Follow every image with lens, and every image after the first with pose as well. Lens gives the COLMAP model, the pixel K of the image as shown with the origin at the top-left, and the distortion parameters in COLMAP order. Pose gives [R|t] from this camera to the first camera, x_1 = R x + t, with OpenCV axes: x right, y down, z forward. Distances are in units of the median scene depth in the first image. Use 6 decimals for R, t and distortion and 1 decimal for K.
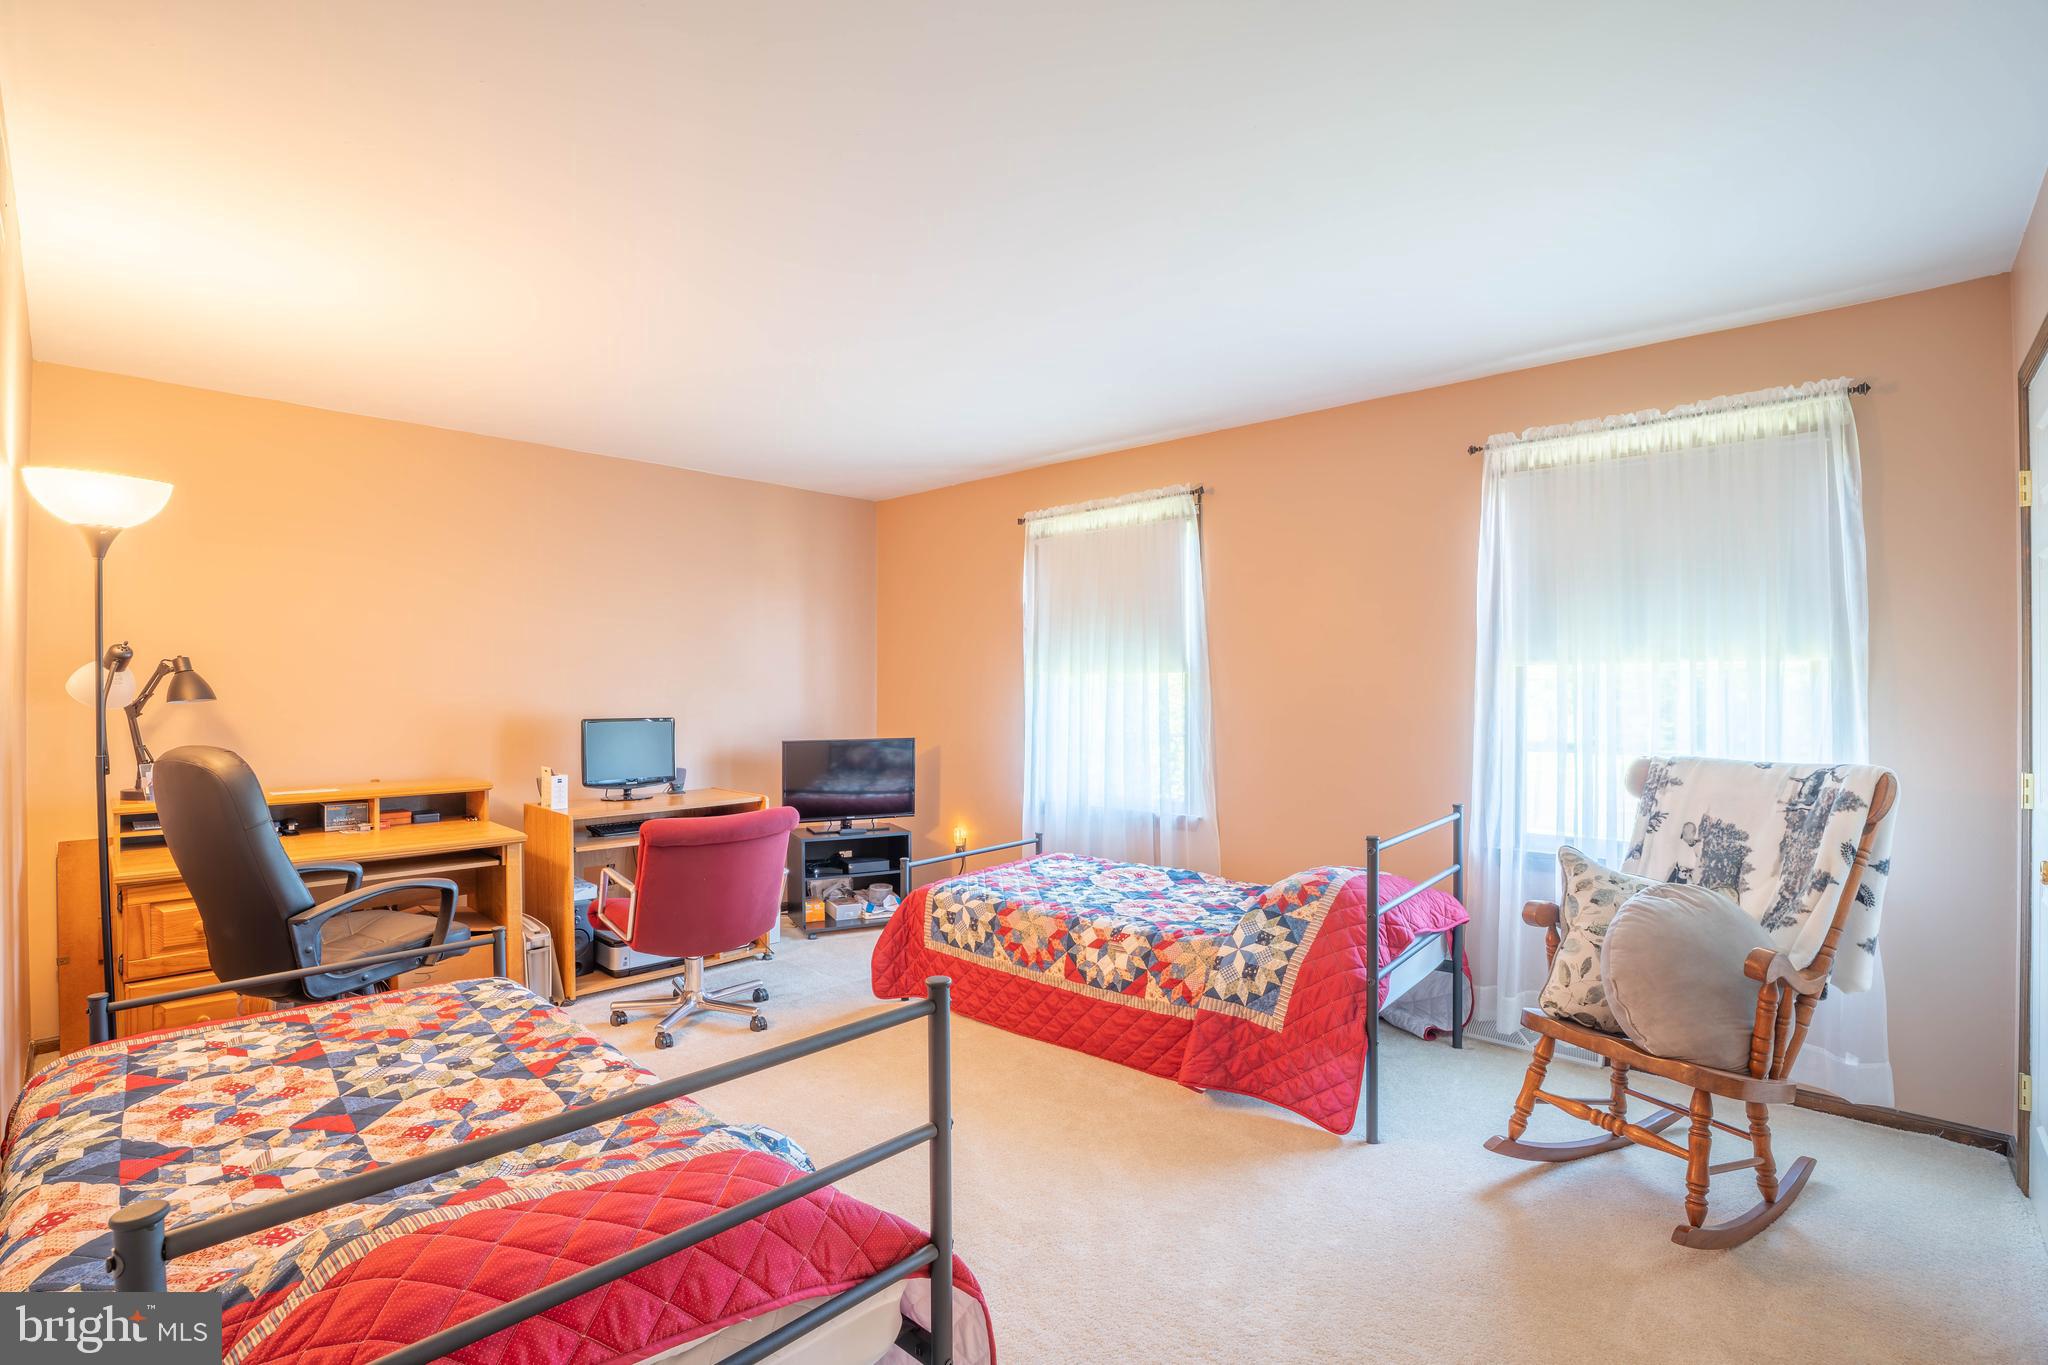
lens RADIAL K [[942.3, 0, 1032.9], [0, 942.3, 679.2], [0, 0, 1]] dist [-0.064982, 0.018223]
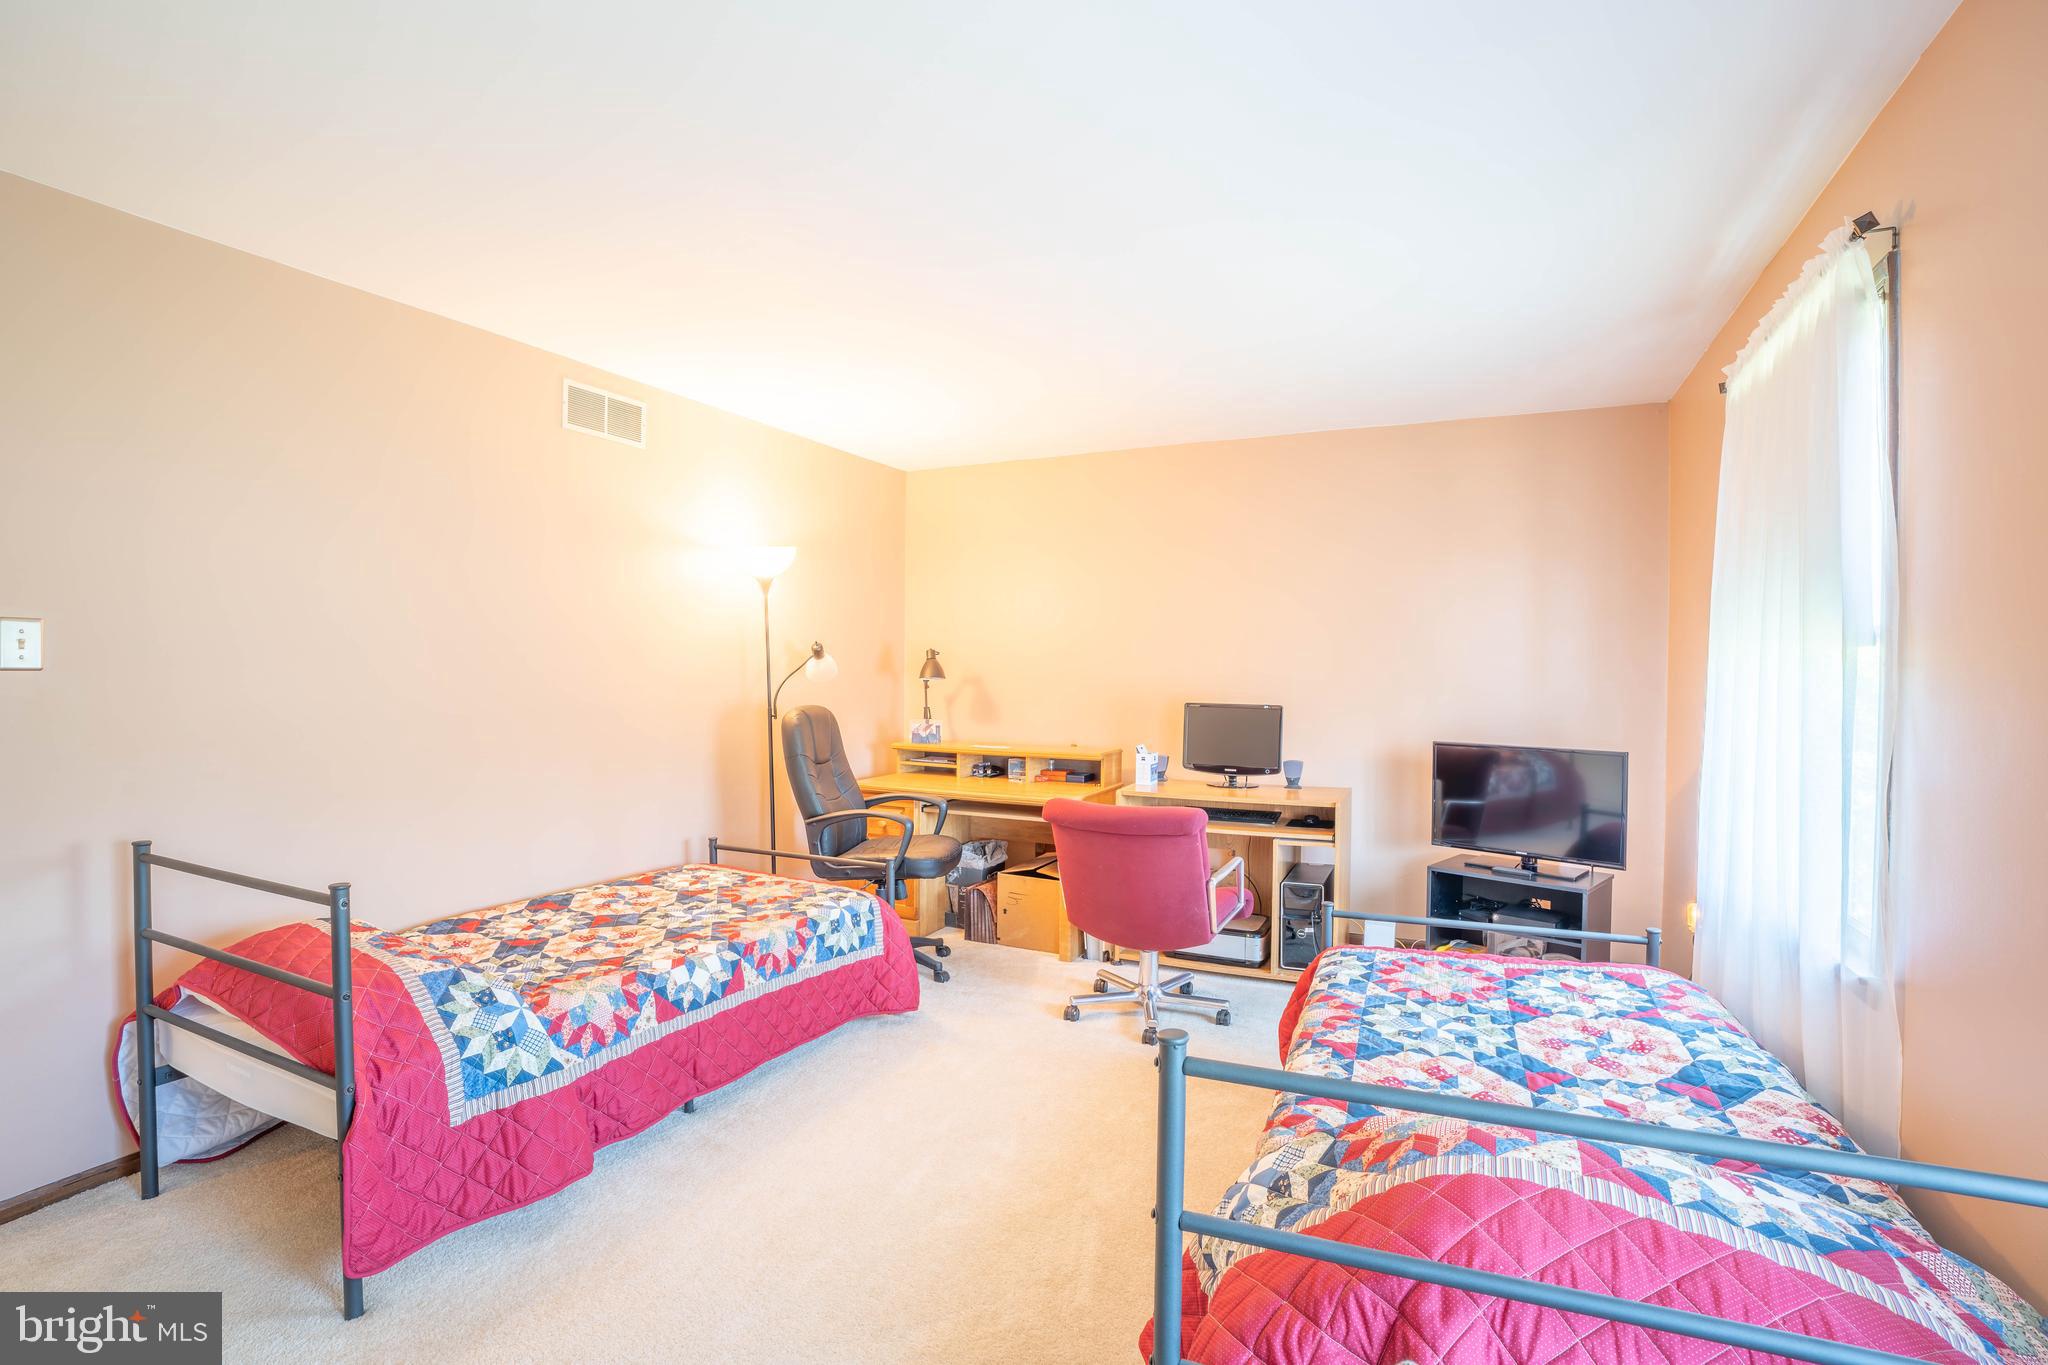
lens RADIAL K [[939.0, 0, 1021.3], [0, 939.0, 685.7], [0, 0, 1]] dist [-0.073602, 0.018091]
pose [[0.276628, 0.018463, -0.960800, 0.877203], [0.003071, 0.999793, 0.020096, 0.002381], [0.960972, -0.008510, 0.276515, 0.982024]]
